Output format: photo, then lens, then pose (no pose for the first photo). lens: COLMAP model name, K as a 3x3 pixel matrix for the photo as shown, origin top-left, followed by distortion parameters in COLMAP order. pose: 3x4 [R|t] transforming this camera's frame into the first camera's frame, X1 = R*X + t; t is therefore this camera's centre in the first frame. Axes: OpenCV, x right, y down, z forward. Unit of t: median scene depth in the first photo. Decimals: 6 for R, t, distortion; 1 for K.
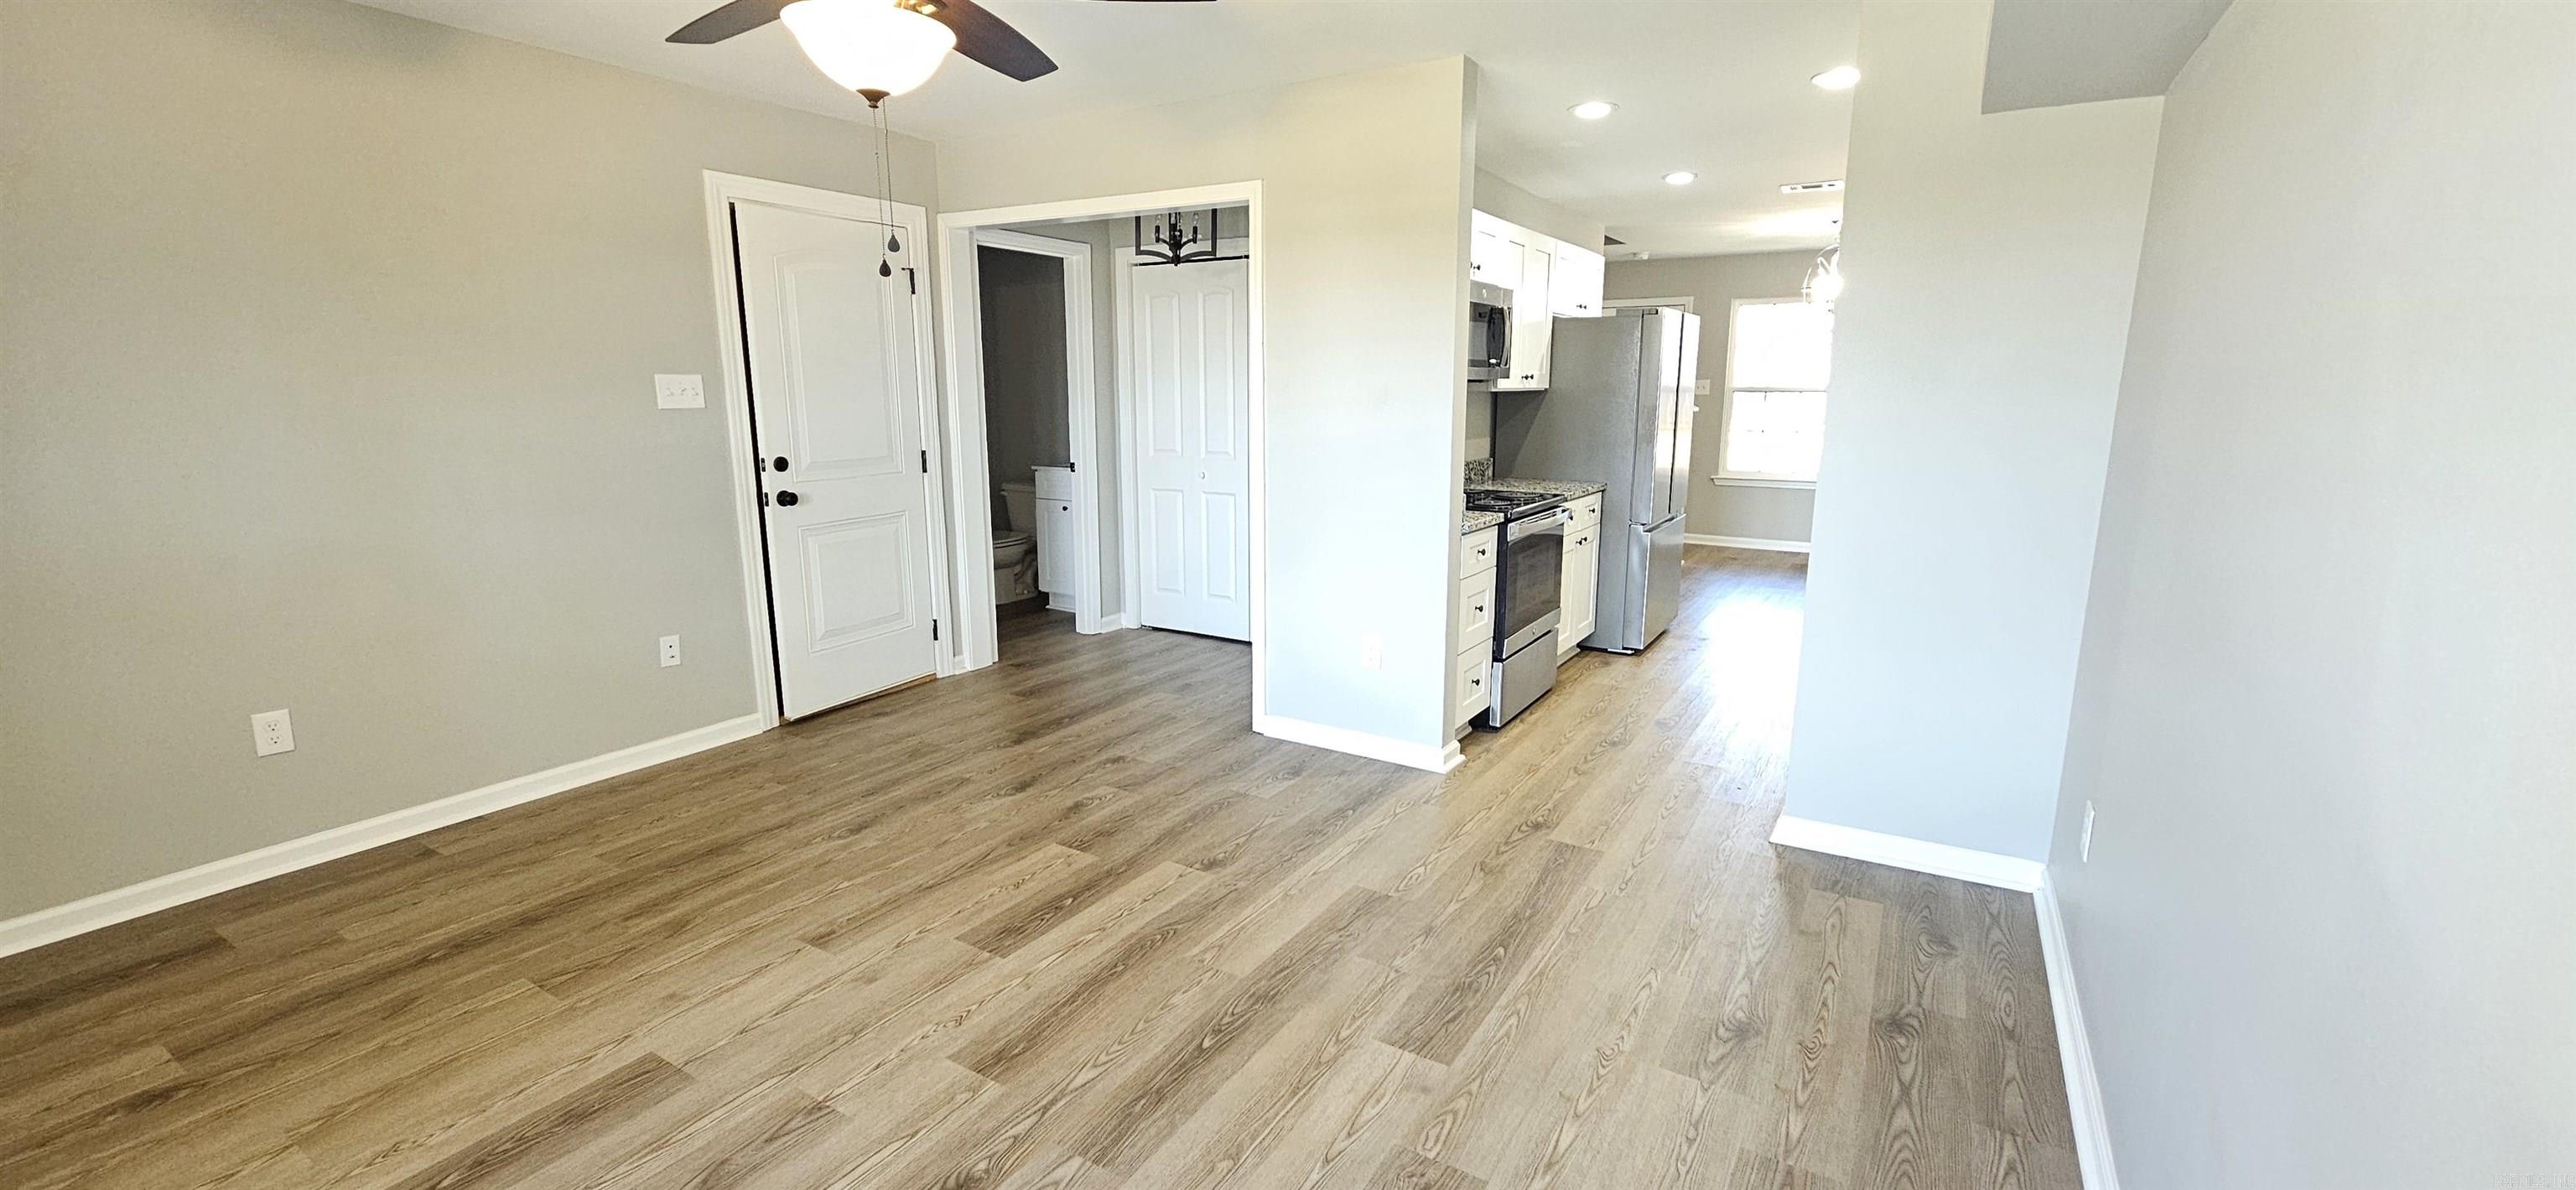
lens RADIAL K [[1056.6, 0, 1281.1], [0, 1056.6, 590.4], [0, 0, 1]] dist [0.001959, -0.000059]
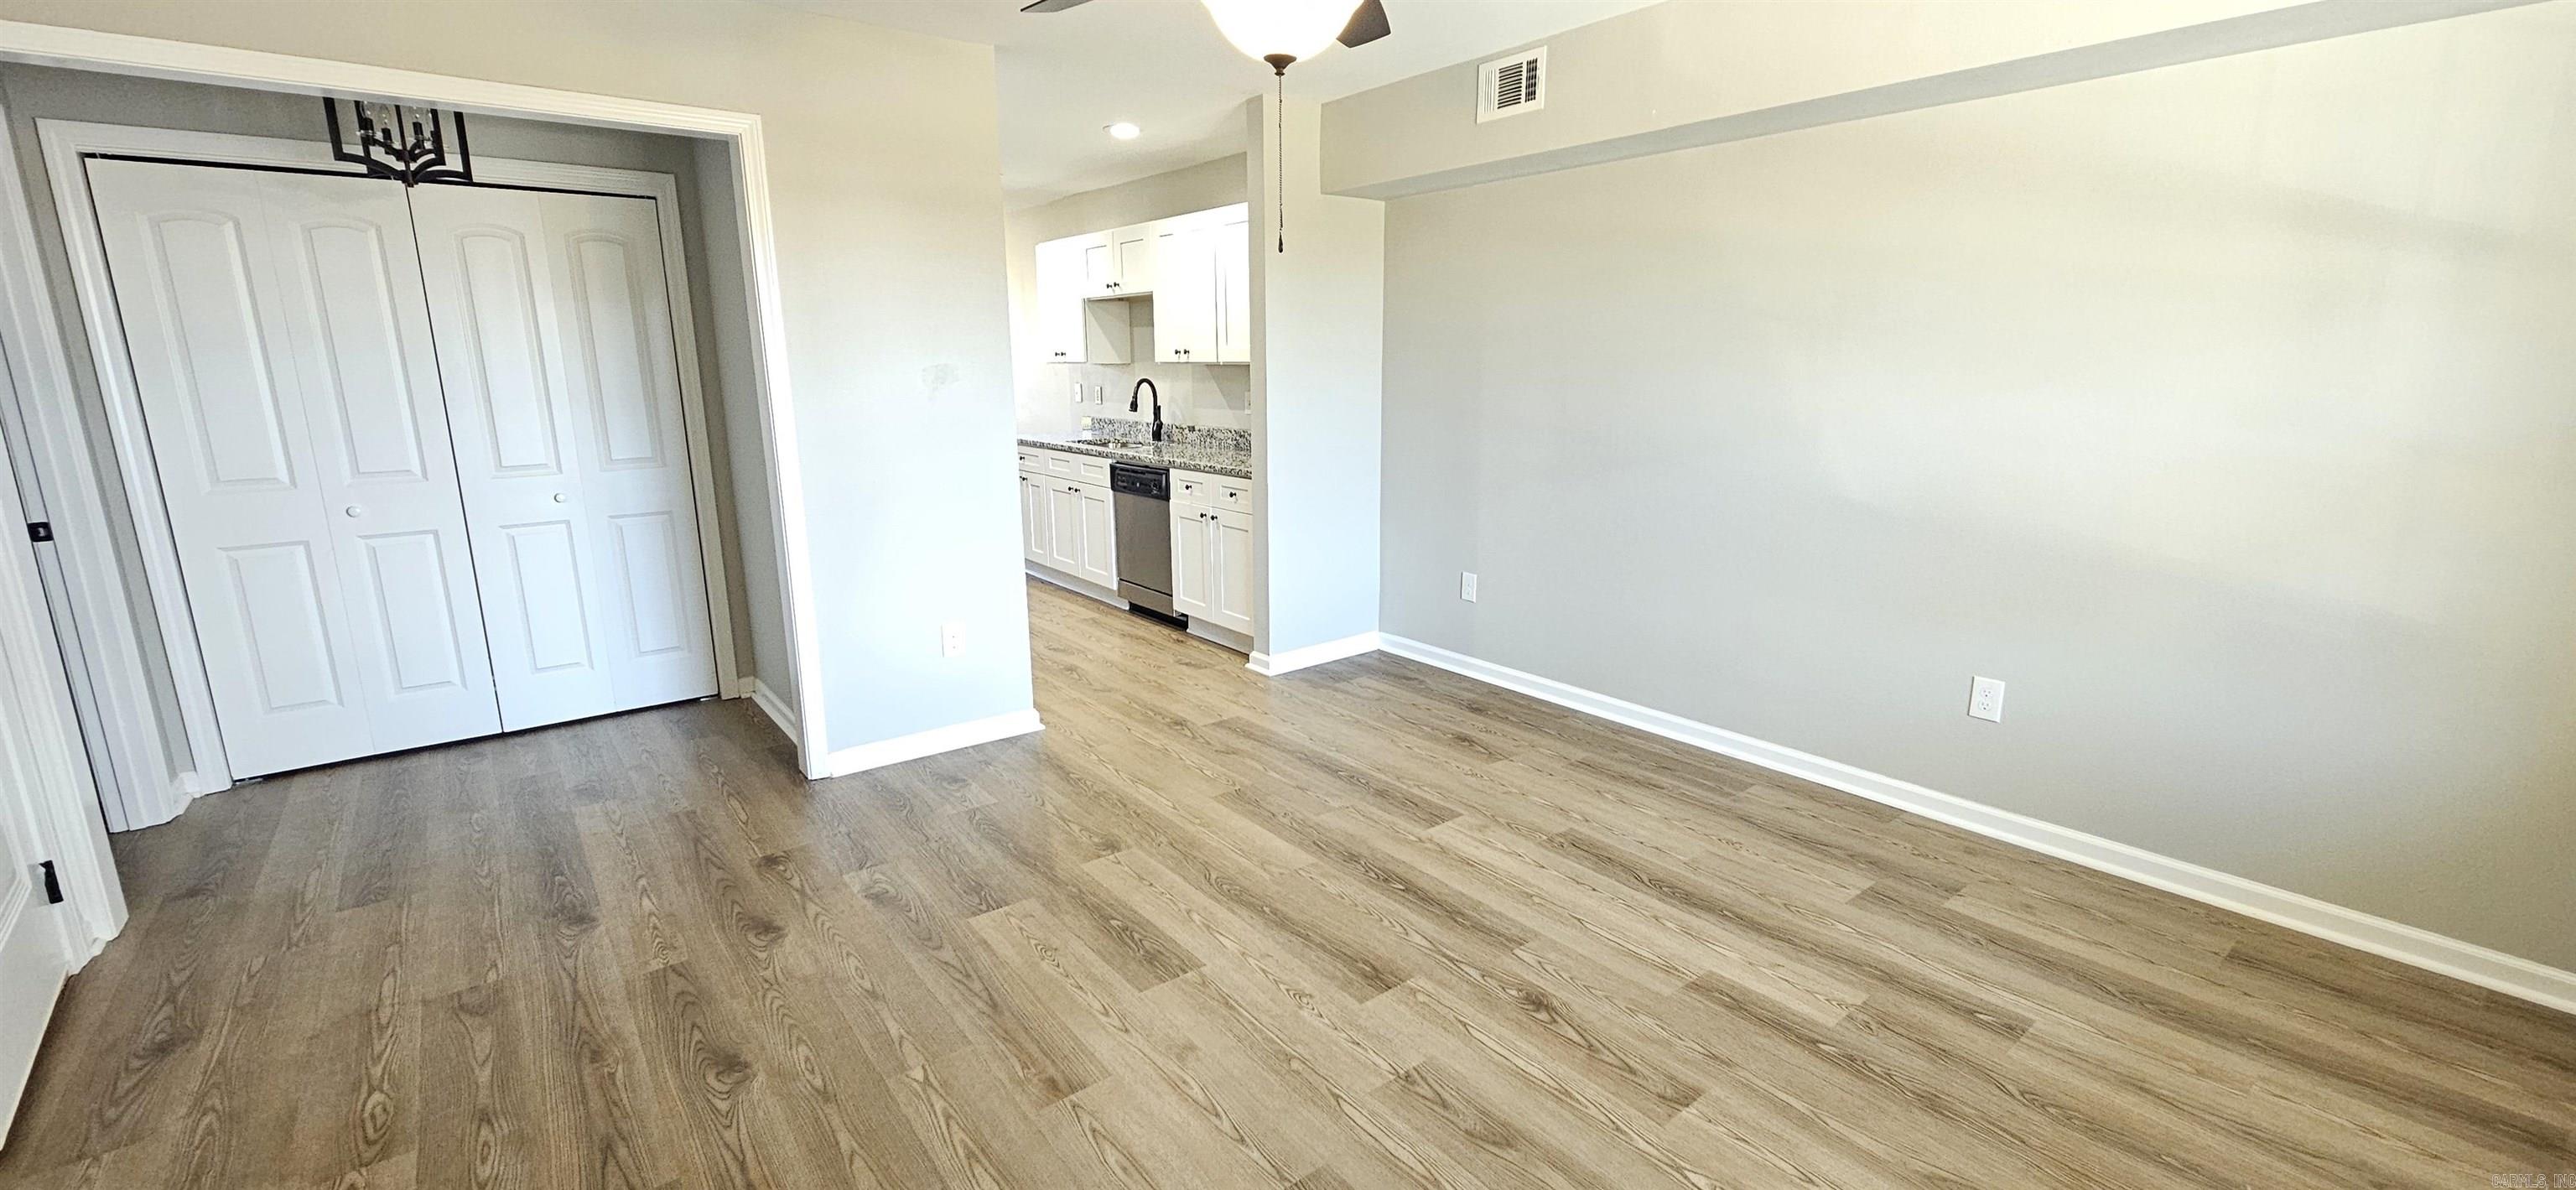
lens RADIAL K [[1056.6, 0, 1281.1], [0, 1056.6, 590.4], [0, 0, 1]] dist [0.001959, -0.000059]
pose [[0.348932, -0.206873, 0.914030, -0.889883], [0.189290, 0.970786, 0.147457, -0.093535], [-0.917832, 0.121564, 0.377897, 0.454871]]
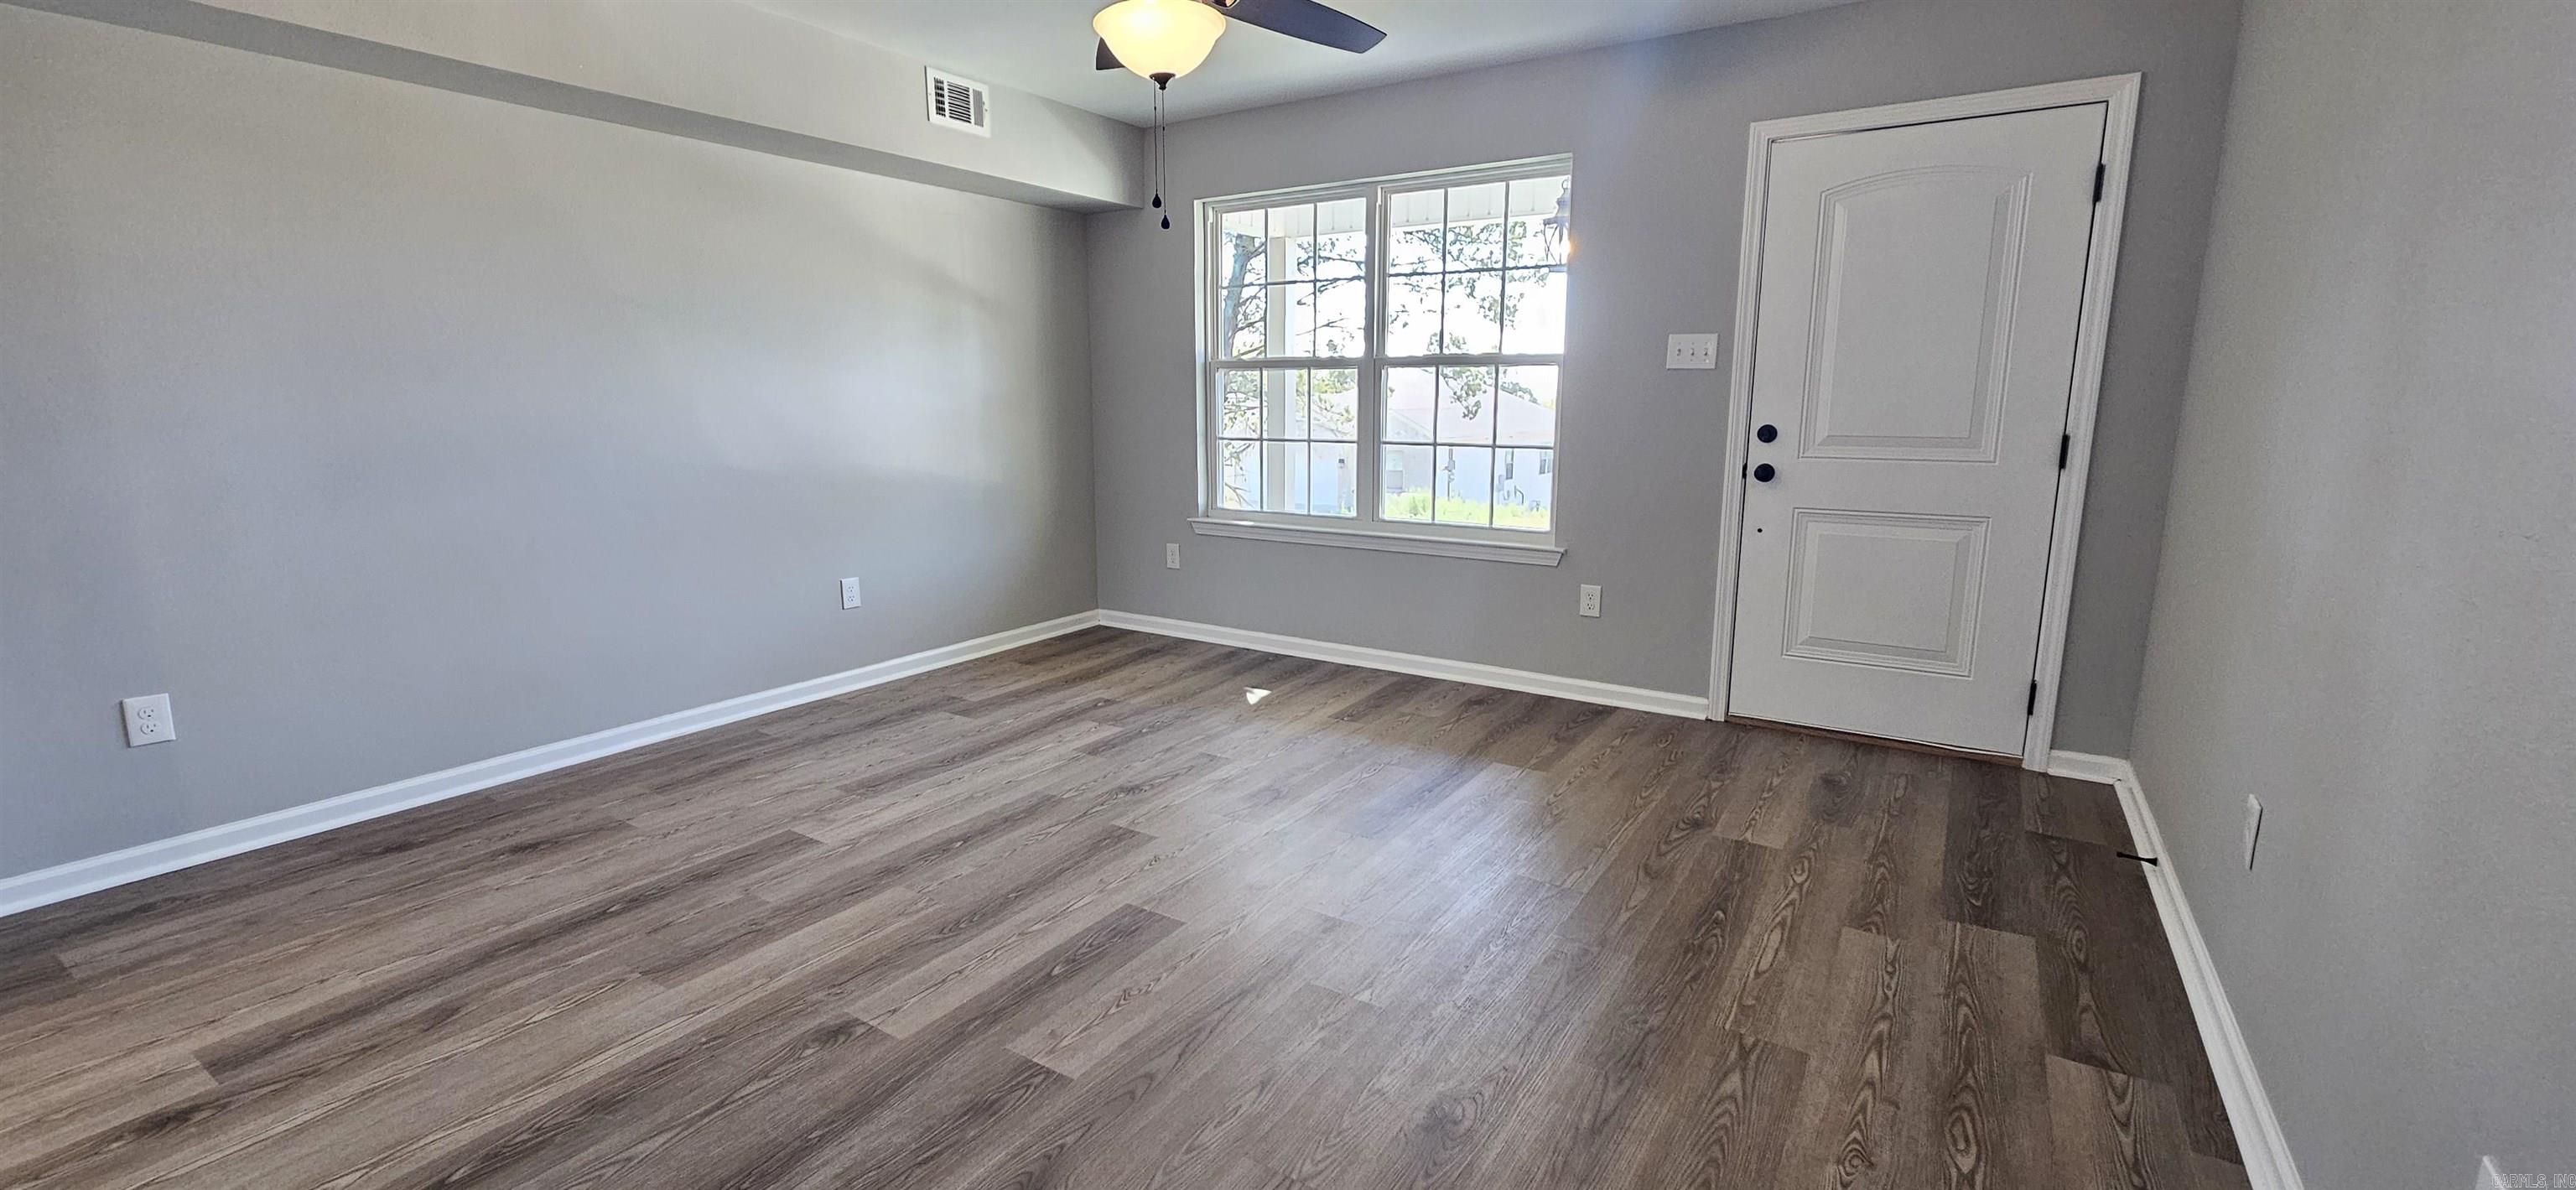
lens RADIAL K [[1057.5, 0, 1286.9], [0, 1057.5, 565.3], [0, 0, 1]] dist [-0.000773, -0.000245]
pose [[-0.999796, -0.003055, 0.019961, -0.365638], [0.004115, 0.936926, 0.349503, -0.246639], [-0.019770, 0.349514, -0.936723, 1.541685]]
